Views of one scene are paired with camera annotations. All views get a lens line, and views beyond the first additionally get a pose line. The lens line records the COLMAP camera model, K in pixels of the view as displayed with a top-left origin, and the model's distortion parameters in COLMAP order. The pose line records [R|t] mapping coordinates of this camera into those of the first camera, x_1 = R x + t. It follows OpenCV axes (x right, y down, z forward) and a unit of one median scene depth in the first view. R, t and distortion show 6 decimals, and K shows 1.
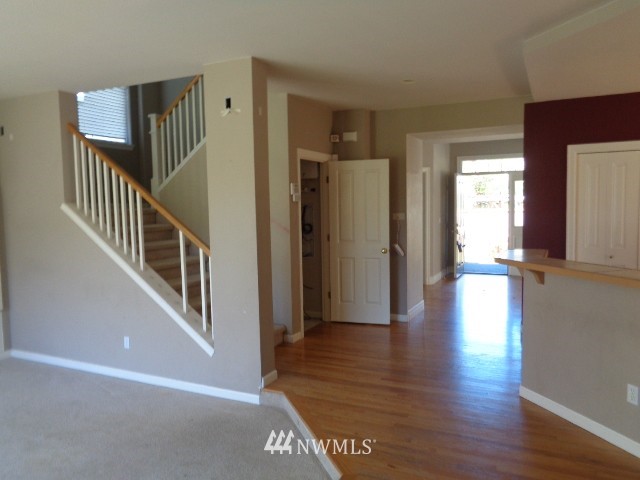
lens RADIAL K [[479.0, 0, 320.0], [0, 479.0, 240.0], [0, 0, 1]] dist [-0.004453, -0.000449]
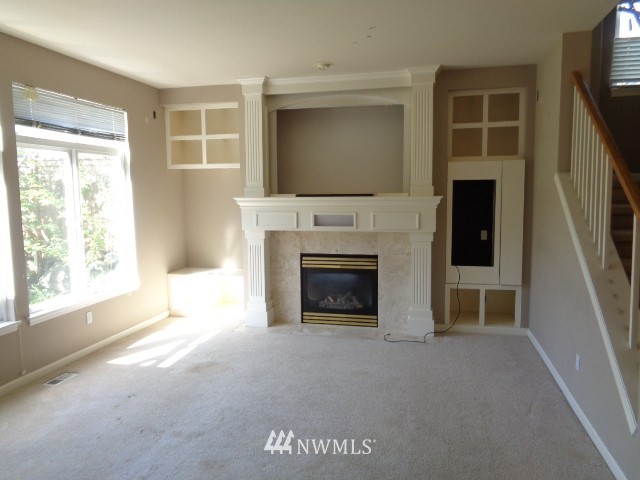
lens RADIAL K [[479.0, 0, 320.0], [0, 479.0, 240.0], [0, 0, 1]] dist [-0.004453, -0.000449]
pose [[0.210069, 0.119426, -0.970365, 0.208226], [-0.063672, 0.992076, 0.108314, -0.027985], [0.975611, 0.039031, 0.216008, 0.449943]]
